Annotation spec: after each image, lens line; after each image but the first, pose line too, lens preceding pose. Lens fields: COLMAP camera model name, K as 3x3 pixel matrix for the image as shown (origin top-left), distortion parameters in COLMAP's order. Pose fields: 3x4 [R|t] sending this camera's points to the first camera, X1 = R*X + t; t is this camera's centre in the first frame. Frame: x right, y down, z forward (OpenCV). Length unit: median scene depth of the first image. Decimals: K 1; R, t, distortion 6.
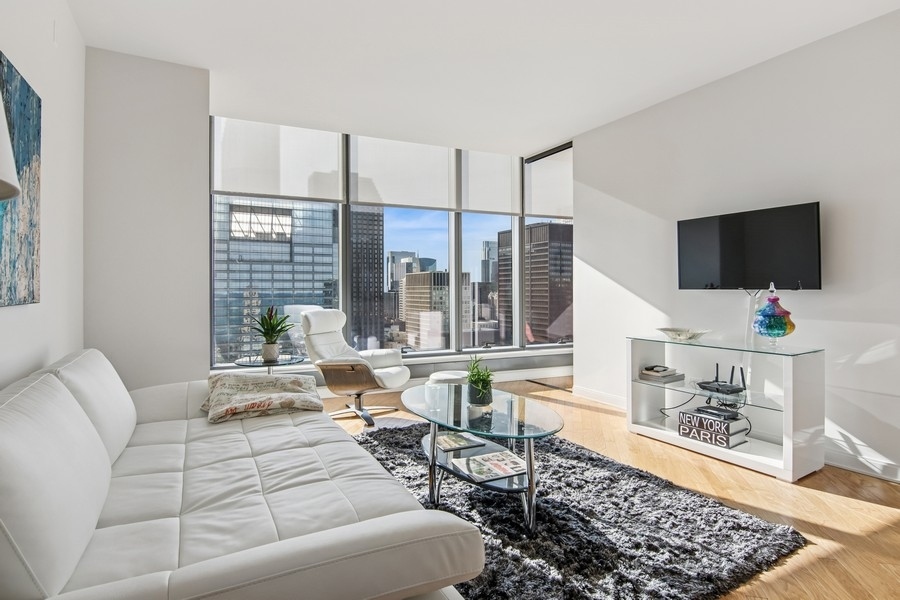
lens RADIAL K [[470.9, 0, 447.6], [0, 470.9, 293.8], [0, 0, 1]] dist [-0.003521, -0.002361]
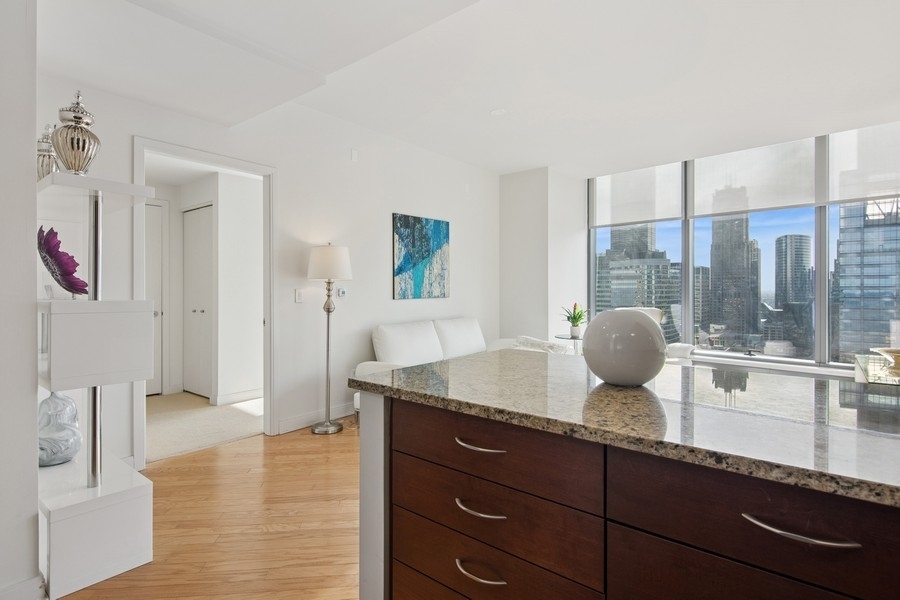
lens RADIAL K [[456.7, 0, 410.0], [0, 456.7, 289.8], [0, 0, 1]] dist [0.001565, 0.000411]
pose [[0.308746, 0.003974, -0.951136, 0.948780], [-0.006951, 0.999974, 0.001921, -0.017438], [0.951119, 0.006018, 0.308765, -0.013337]]
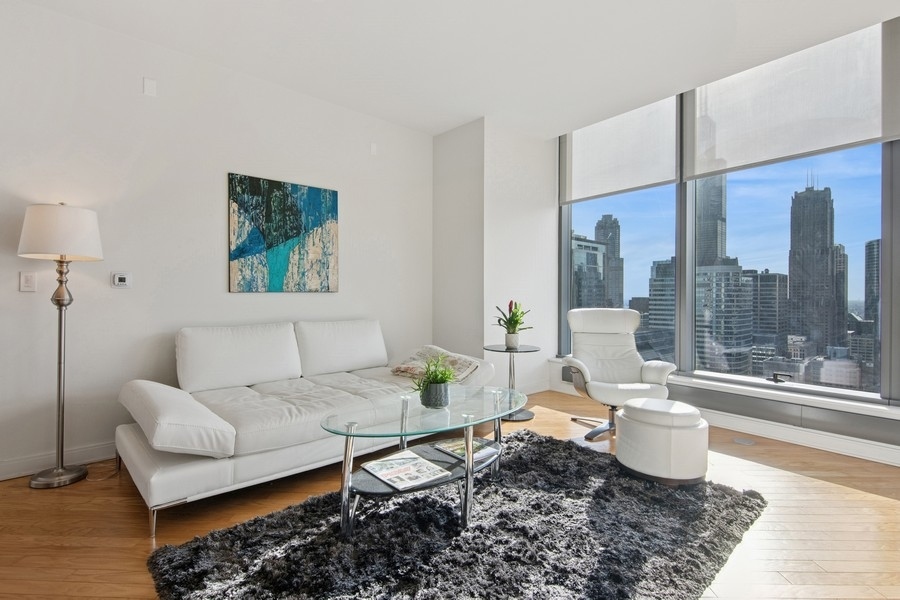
lens RADIAL K [[432.9, 0, 423.6], [0, 432.9, 297.4], [0, 0, 1]] dist [-0.002206, -0.001255]
pose [[0.186766, 0.003279, -0.982399, 0.622880], [-0.011172, 0.999937, 0.001214, 0.020831], [0.982341, 0.010749, 0.186791, 0.621781]]
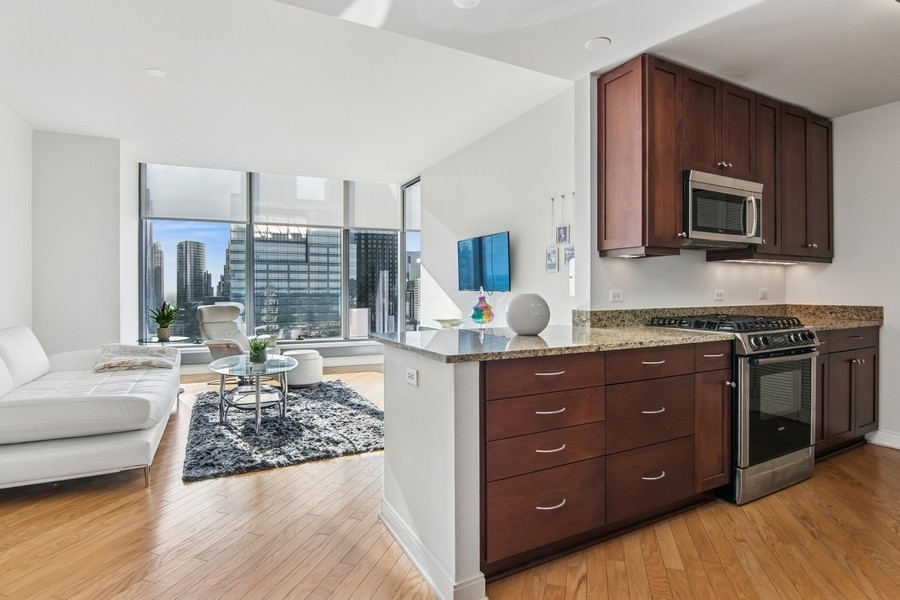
lens RADIAL K [[470.9, 0, 447.6], [0, 470.9, 293.8], [0, 0, 1]] dist [-0.003521, -0.002361]
pose [[0.999096, 0.003513, -0.042365, 0.570300], [-0.003507, 0.999994, 0.000229, -0.000549], [0.042366, -0.000080, 0.999102, -0.412137]]
